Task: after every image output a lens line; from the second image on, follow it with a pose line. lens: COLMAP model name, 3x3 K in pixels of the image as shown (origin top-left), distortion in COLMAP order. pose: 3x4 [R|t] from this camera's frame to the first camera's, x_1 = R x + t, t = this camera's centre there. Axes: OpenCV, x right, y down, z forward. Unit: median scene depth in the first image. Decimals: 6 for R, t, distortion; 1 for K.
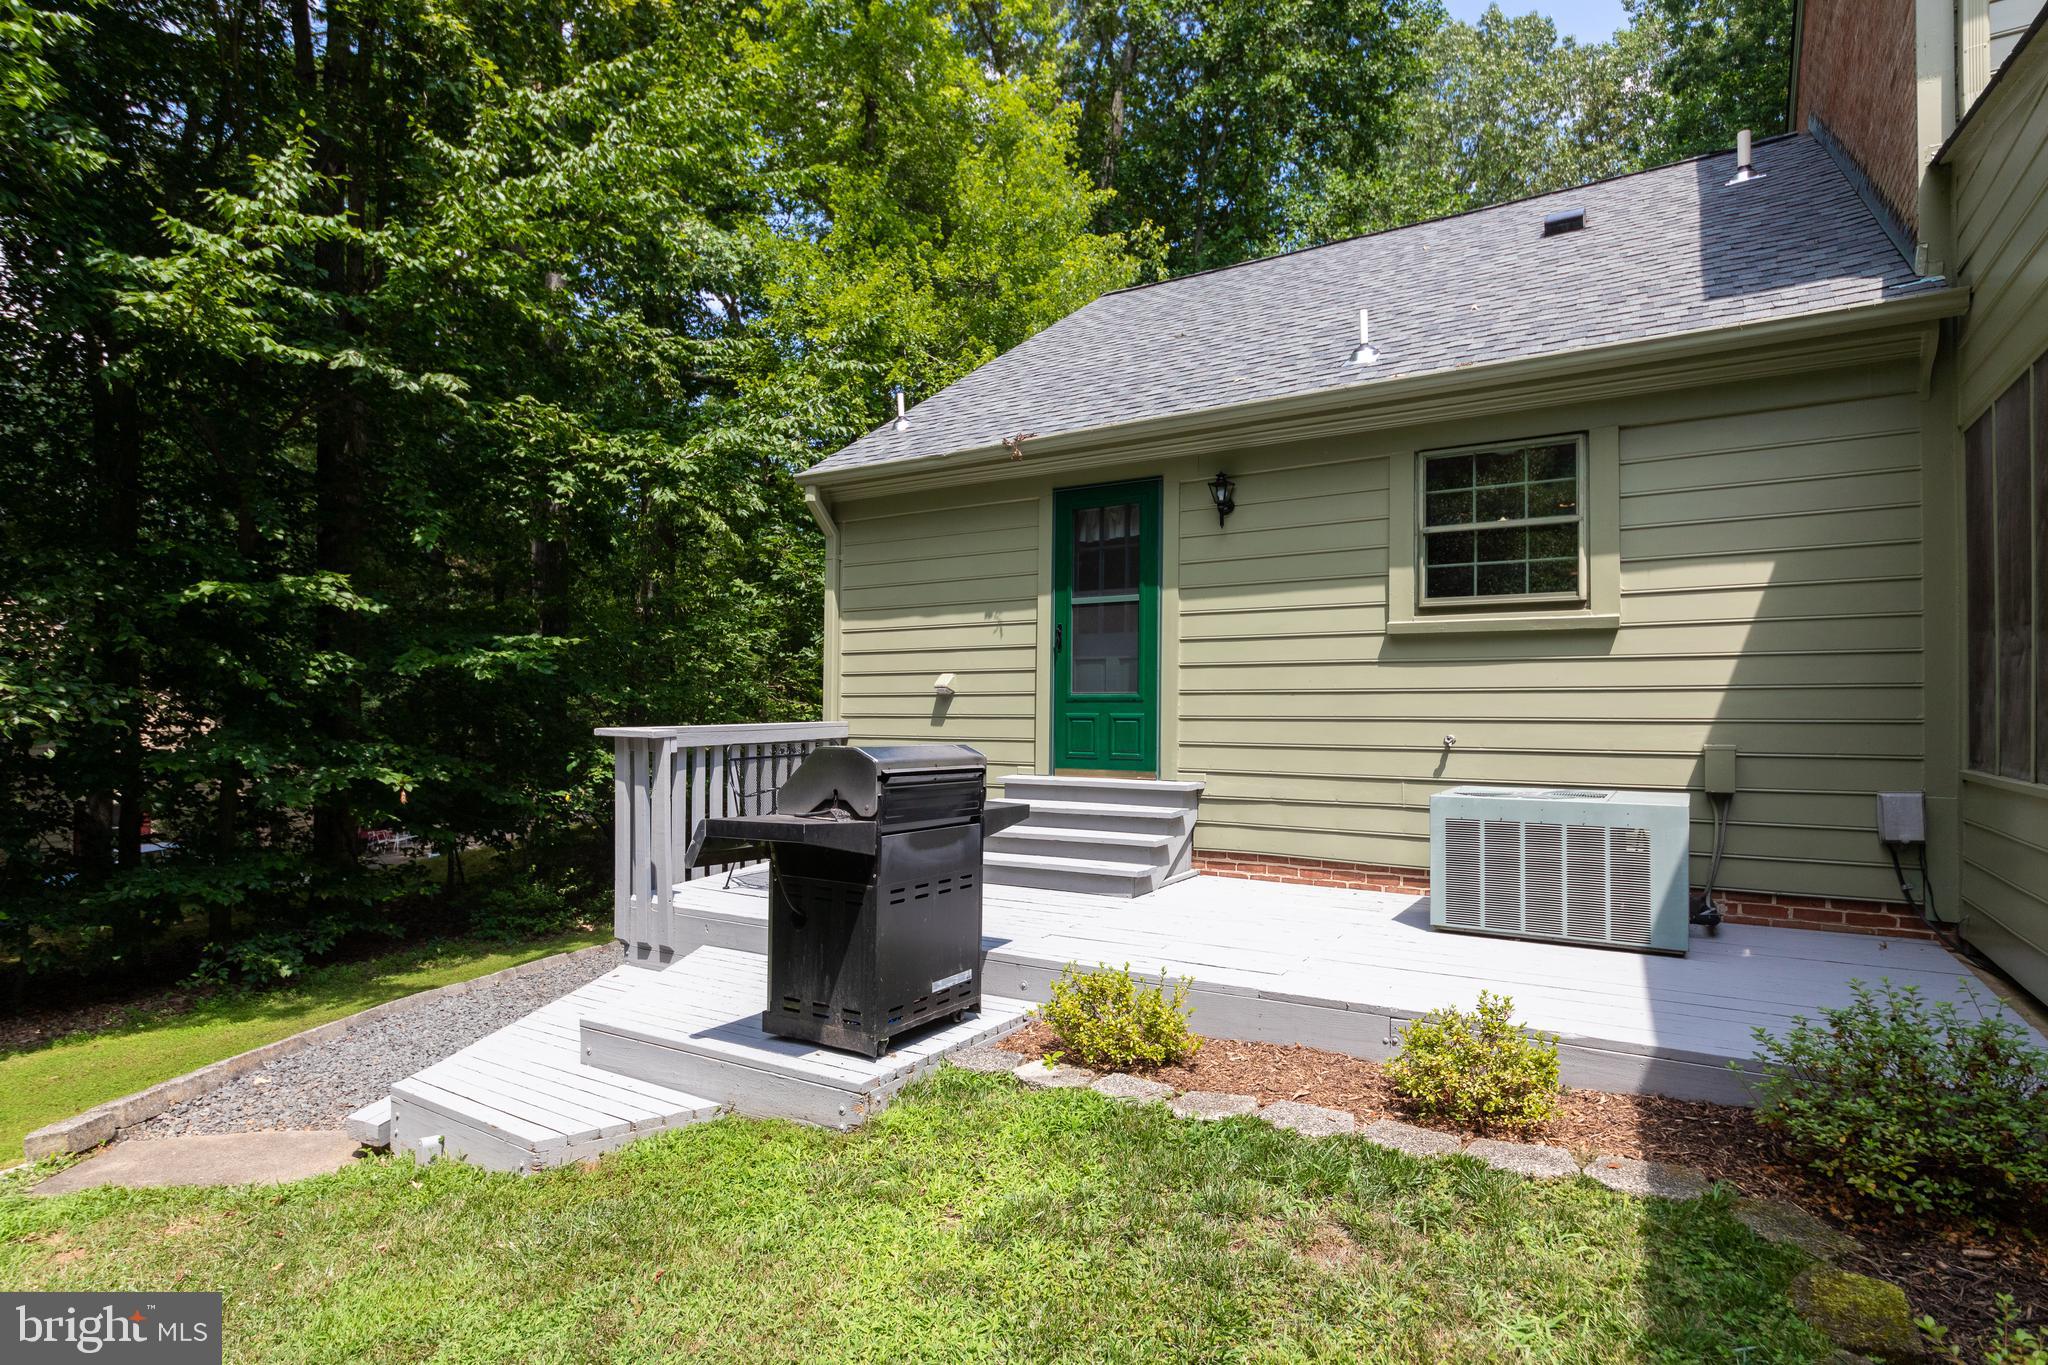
lens RADIAL K [[1085.8, 0, 1013.0], [0, 1085.8, 691.5], [0, 0, 1]] dist [0.020080, 0.000146]
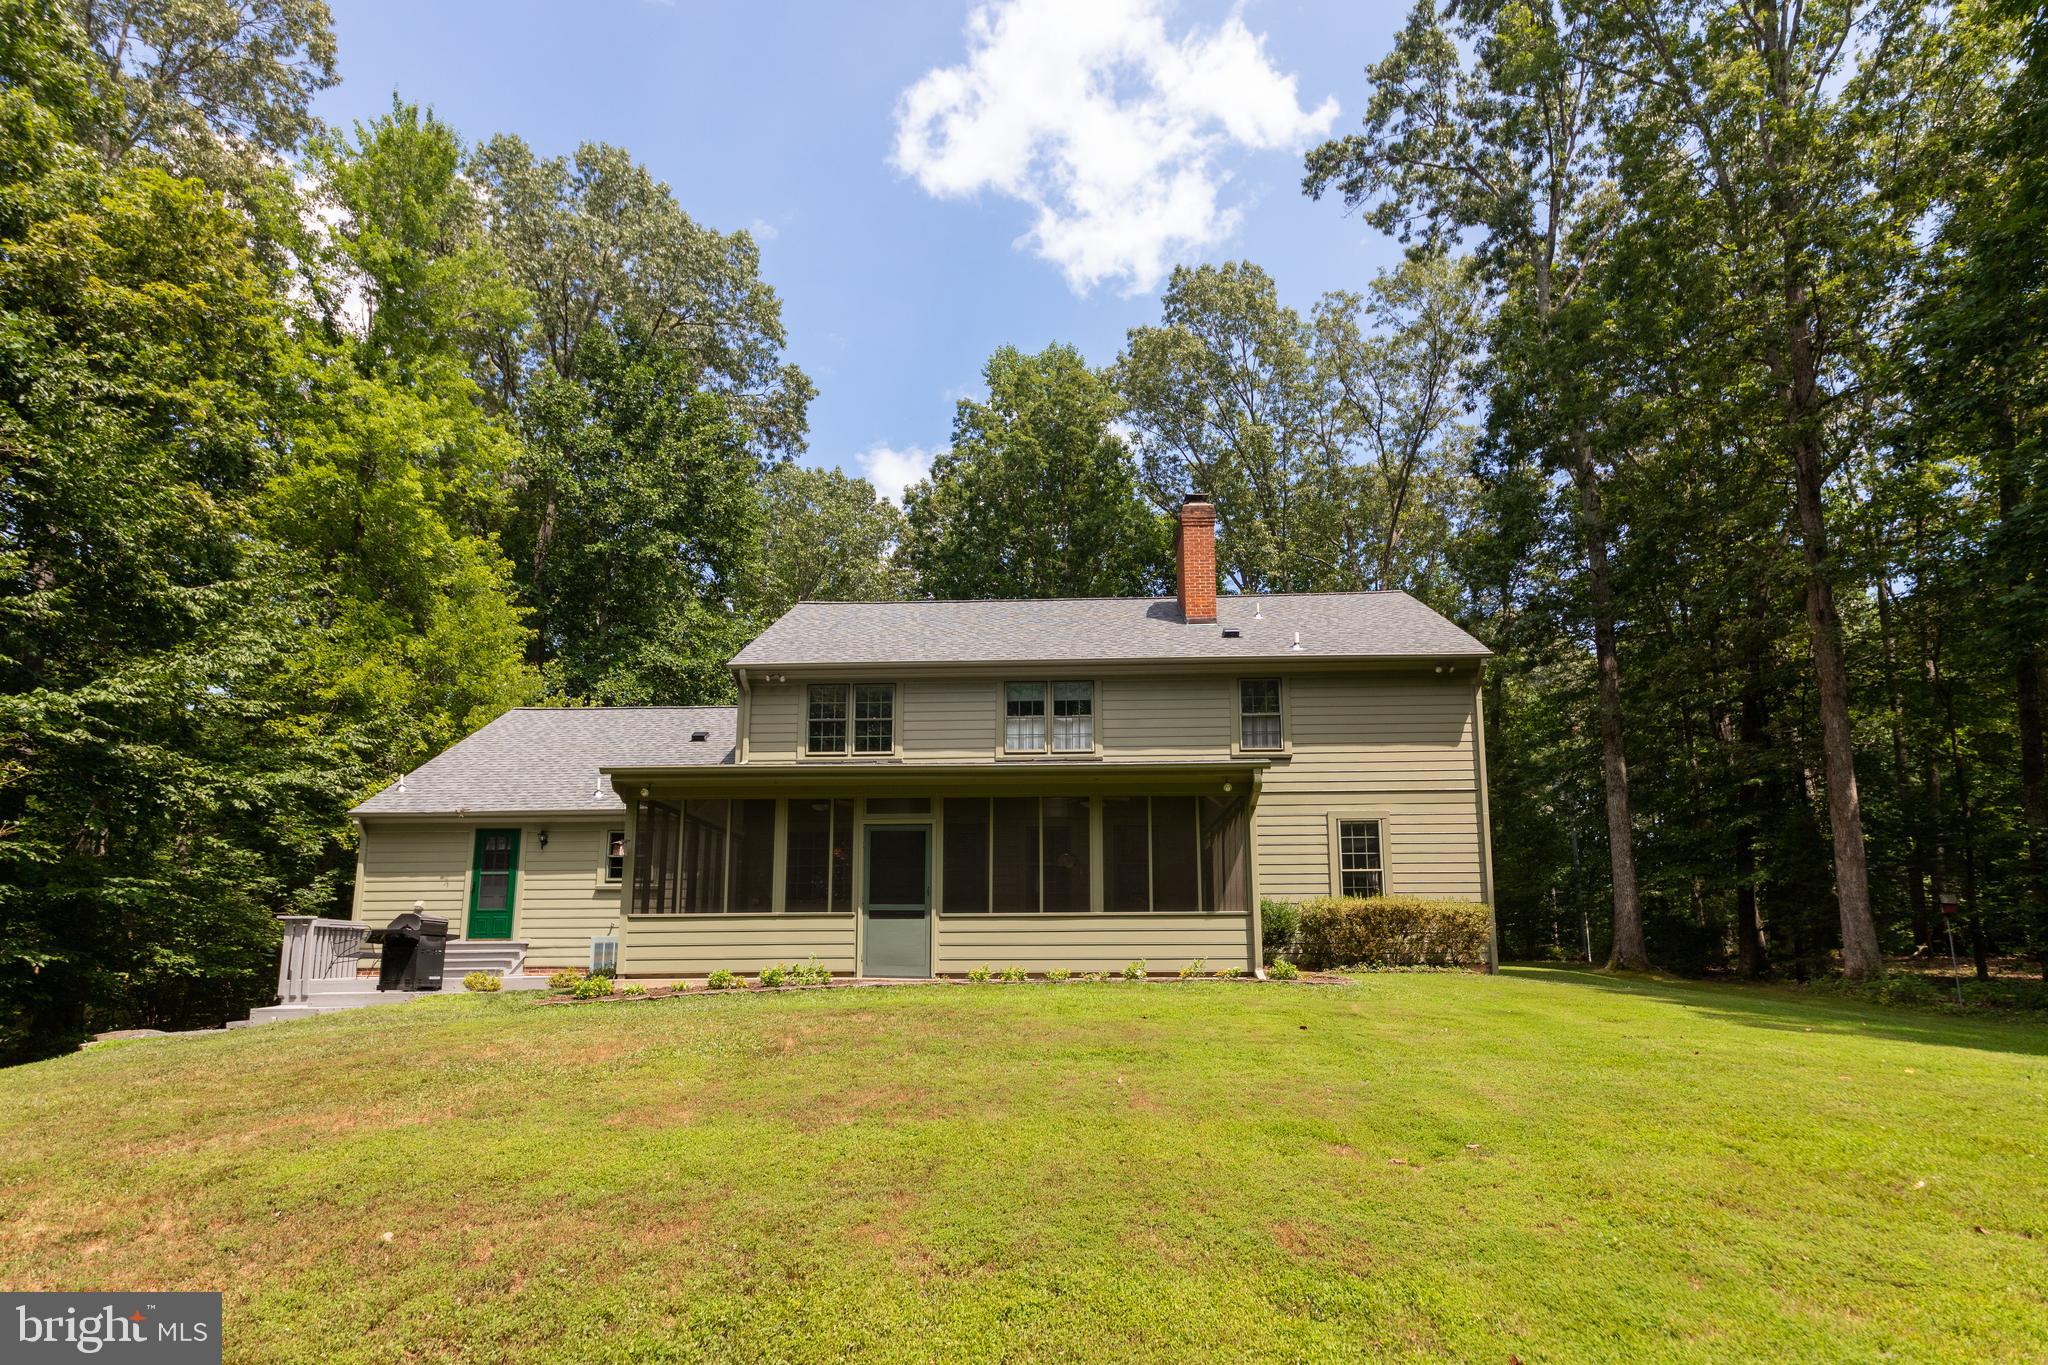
lens RADIAL K [[996.5, 0, 1001.8], [0, 996.5, 794.0], [0, 0, 1]] dist [0.003847, -0.001625]
pose [[0.866595, 0.071545, 0.493857, -0.057635], [0.000002, 0.989668, -0.143376, 0.071499], [-0.499013, 0.124250, 0.857641, -1.692711]]
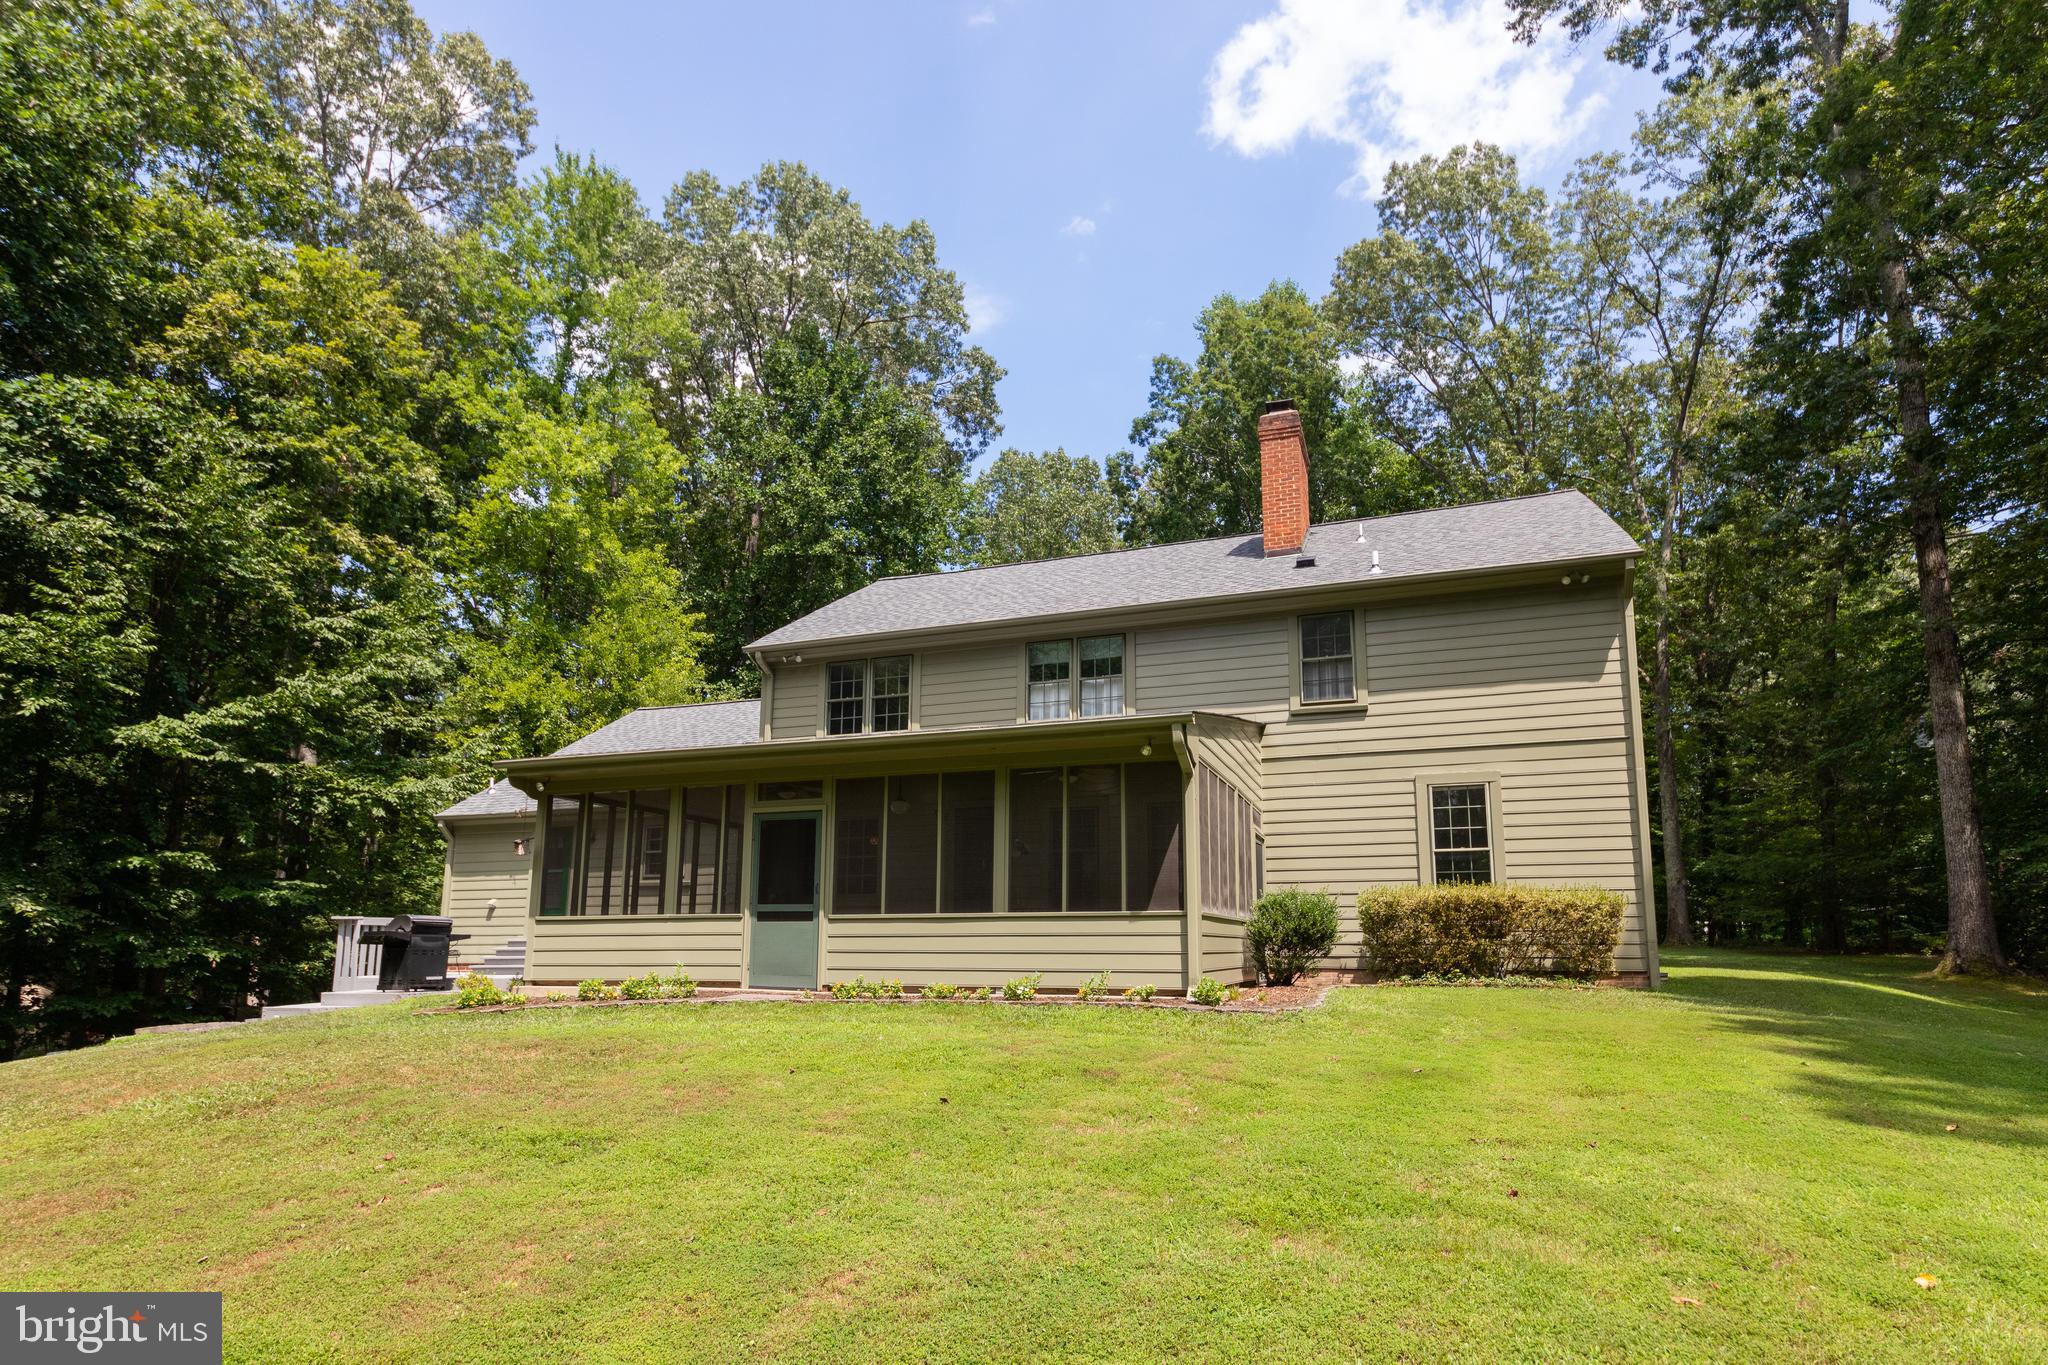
lens RADIAL K [[996.5, 0, 1019.0], [0, 996.5, 784.1], [0, 0, 1]] dist [0.003847, -0.001625]
pose [[0.970684, 0.030414, 0.238426, 0.600488], [0.002747, 0.990493, -0.137533, 0.042433], [-0.240343, 0.134156, 0.961373, -1.644463]]
